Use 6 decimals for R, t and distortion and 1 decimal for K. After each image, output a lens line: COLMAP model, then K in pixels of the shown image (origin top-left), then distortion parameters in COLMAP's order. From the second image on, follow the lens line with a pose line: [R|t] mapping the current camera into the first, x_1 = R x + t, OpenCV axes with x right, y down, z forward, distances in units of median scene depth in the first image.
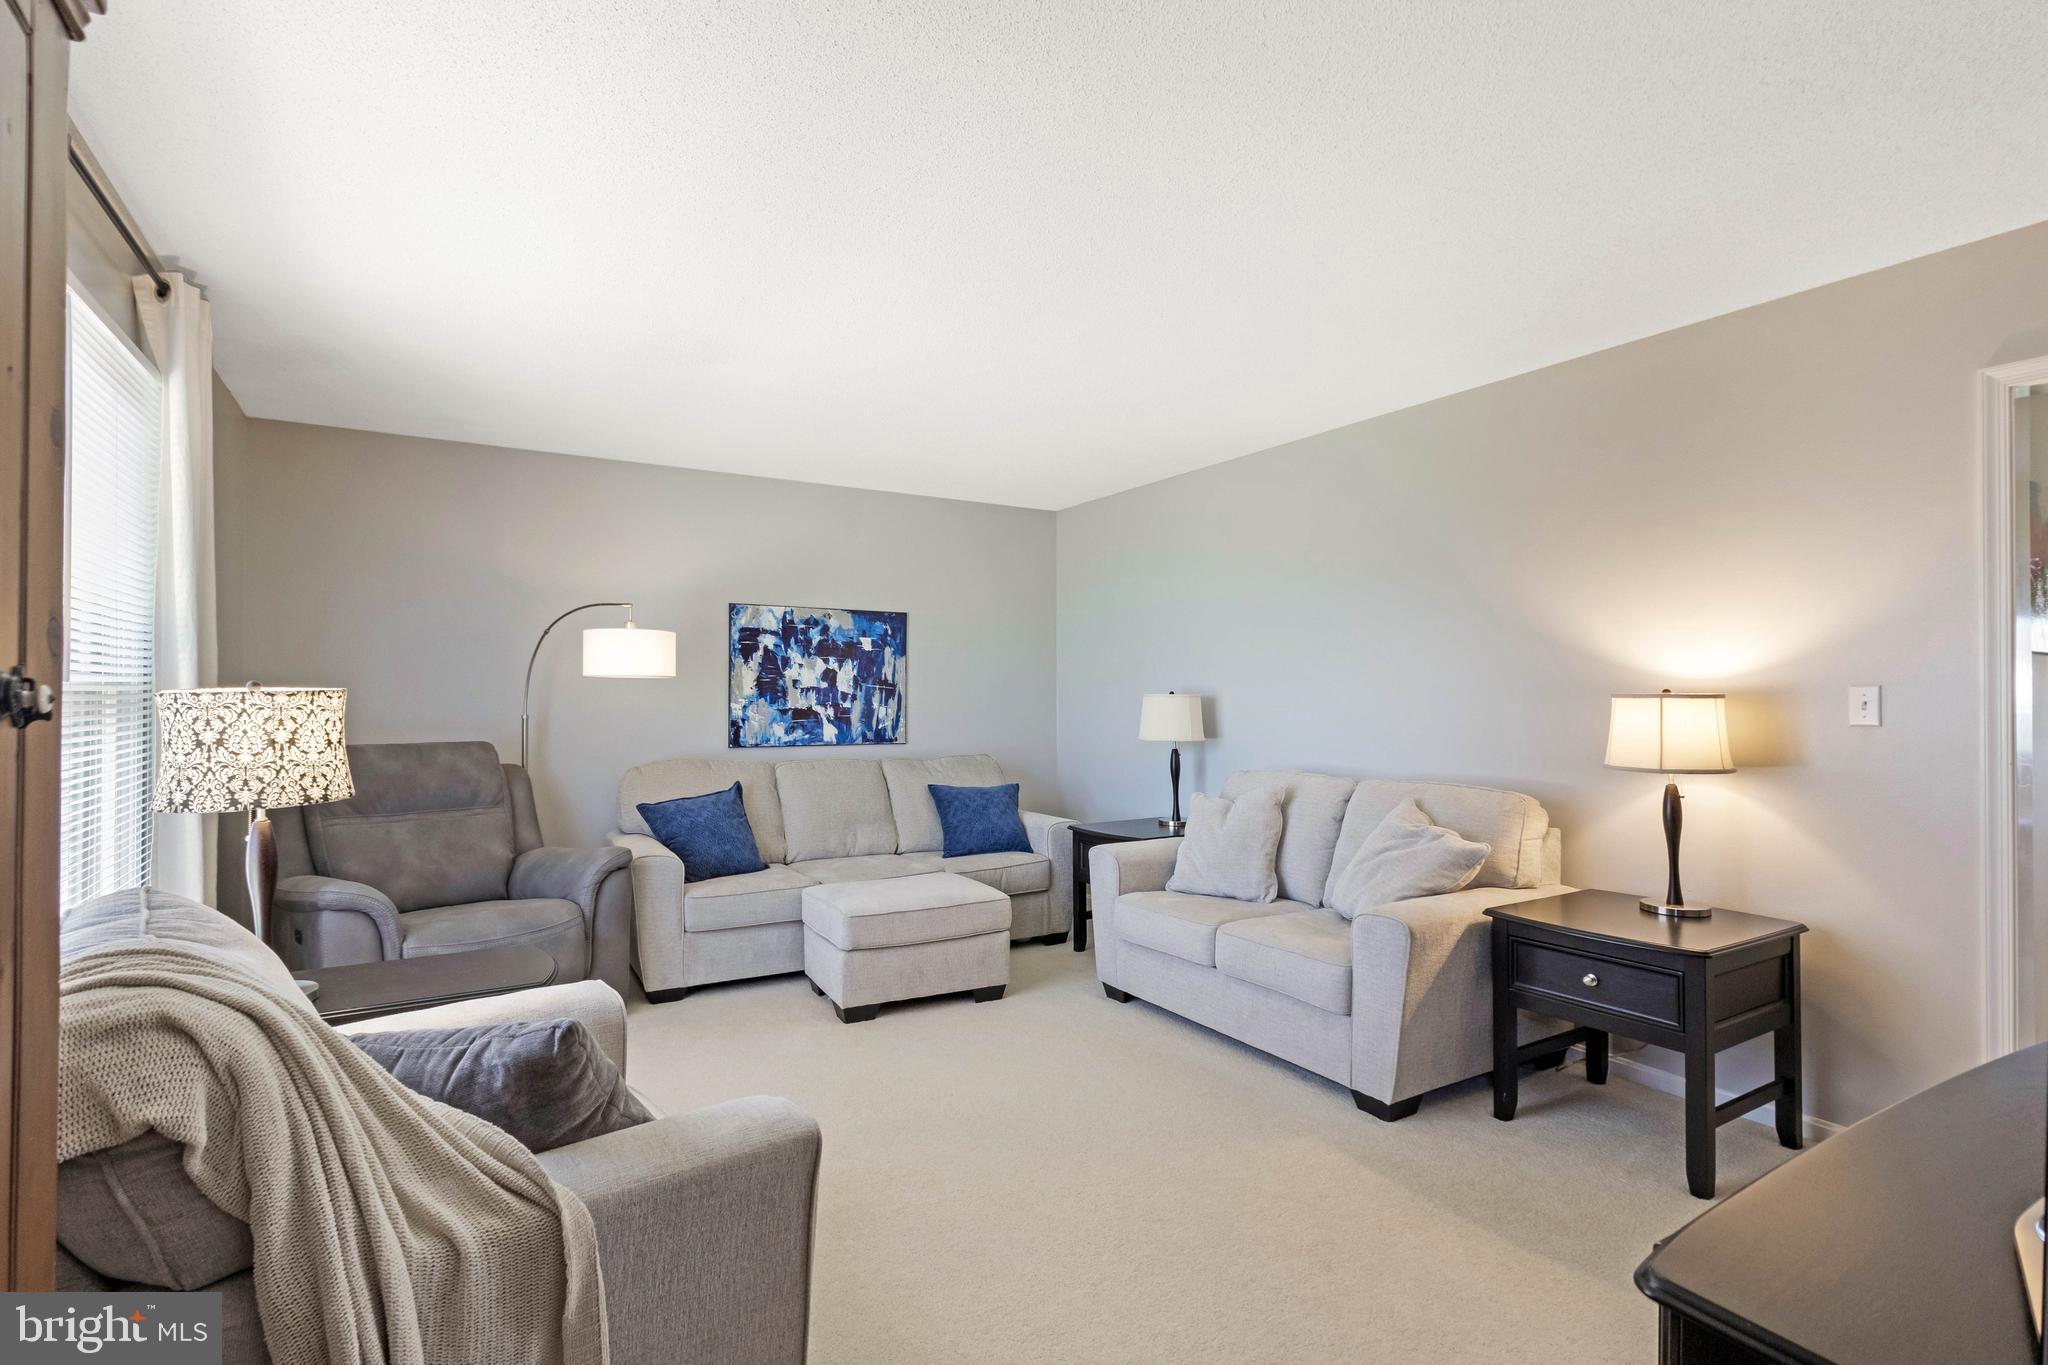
lens RADIAL K [[962.8, 0, 1024.0], [0, 962.8, 682.5], [0, 0, 1]] dist [-0.016174, -0.000046]
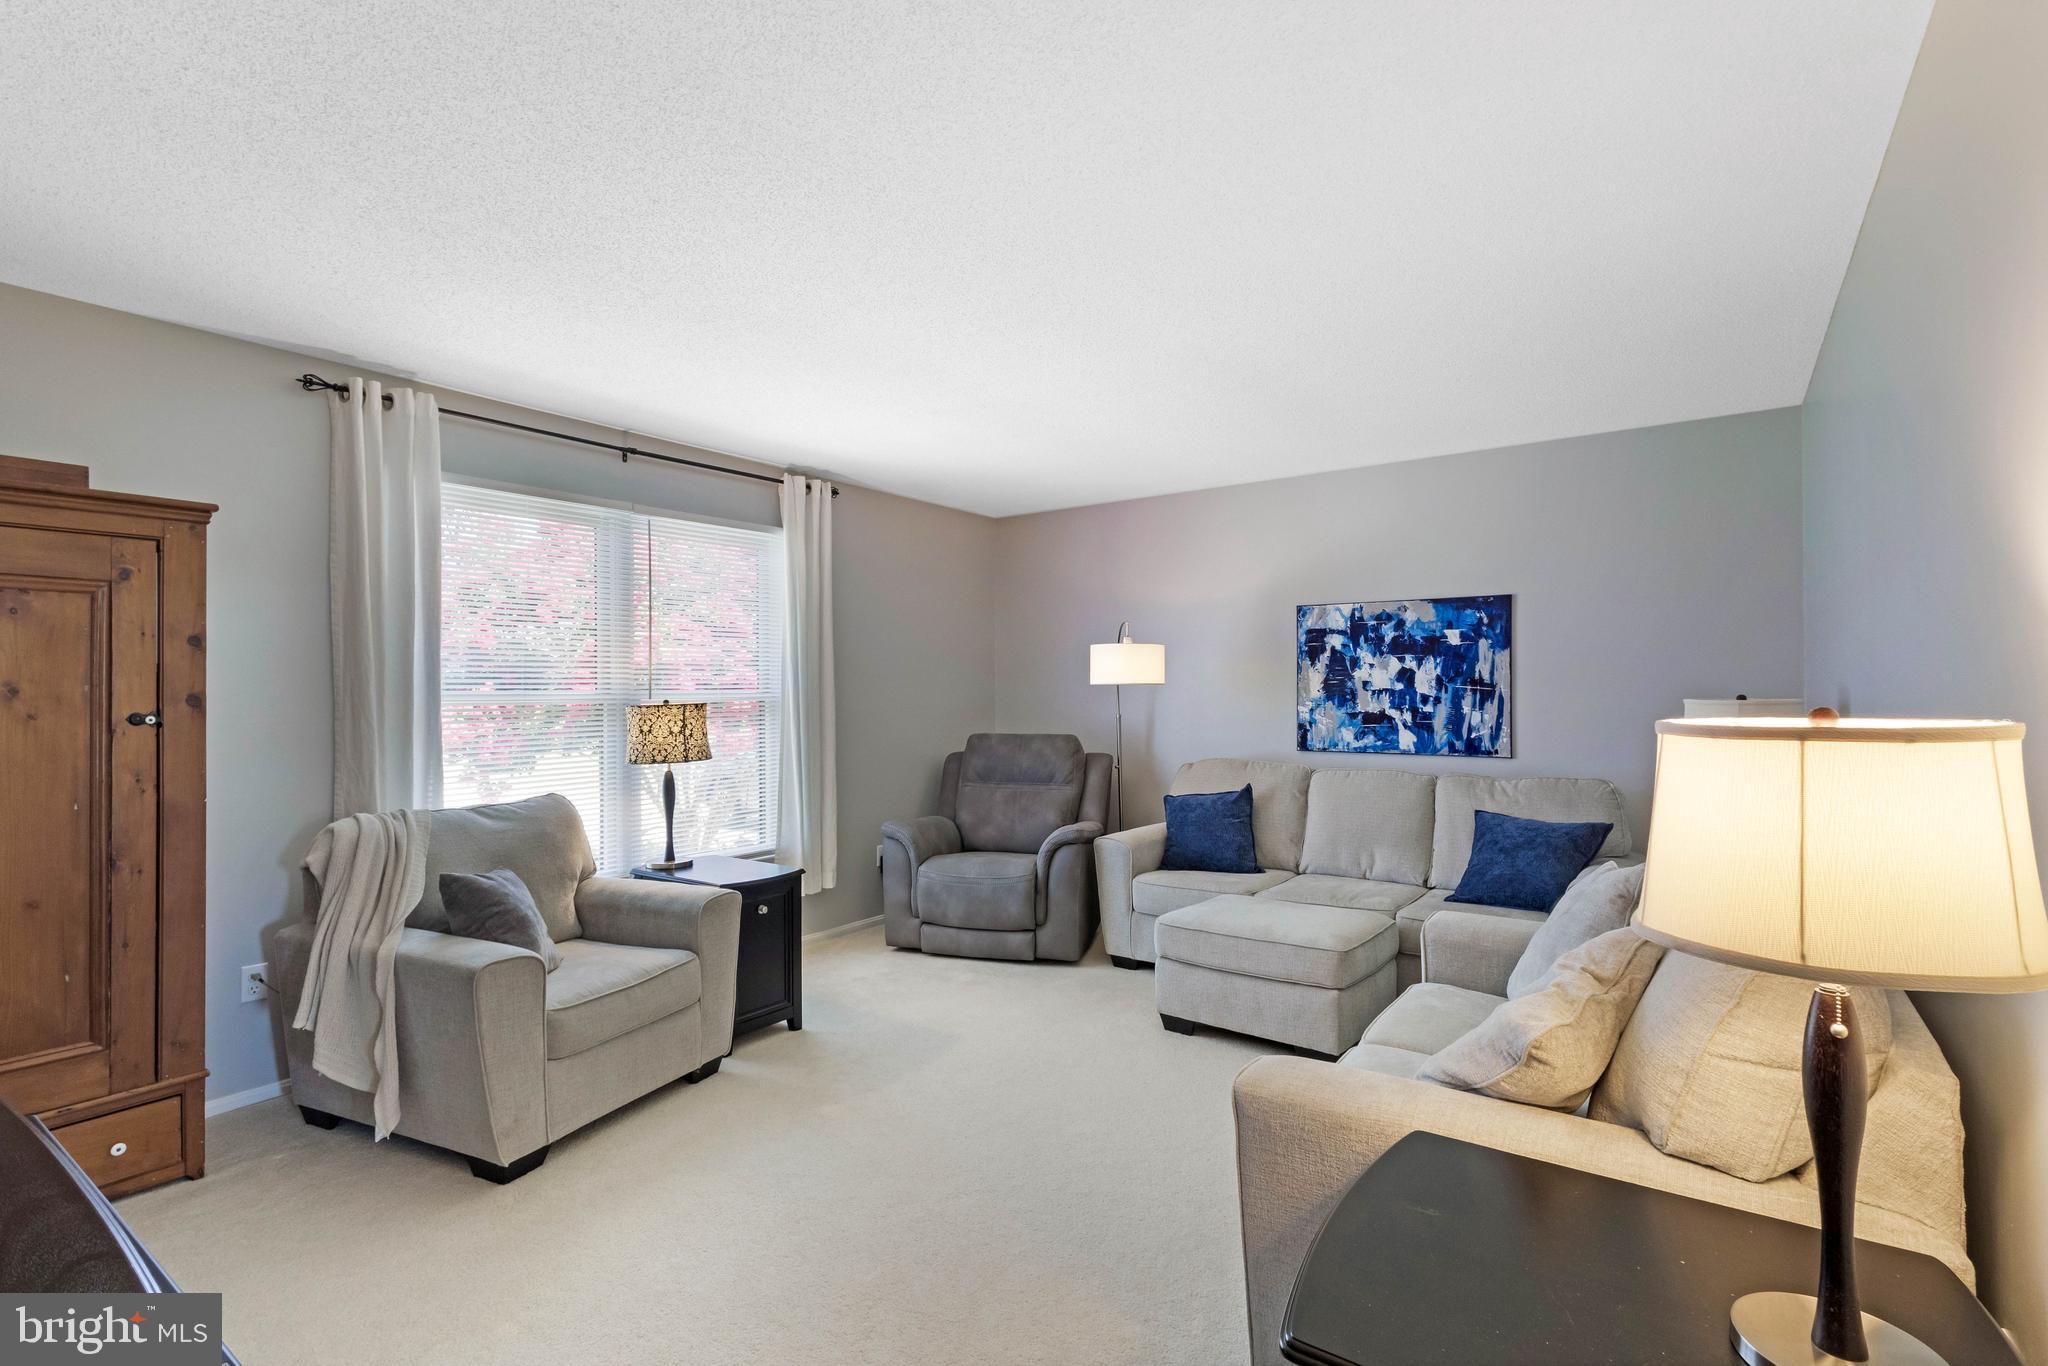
lens RADIAL K [[962.8, 0, 1024.0], [0, 962.8, 683.0], [0, 0, 1]] dist [-0.016174, -0.000046]
pose [[0.380432, -0.007004, -0.924782, 0.492125], [0.023080, 0.999732, 0.001923, -0.010459], [0.924521, -0.022075, 0.380492, 0.343018]]
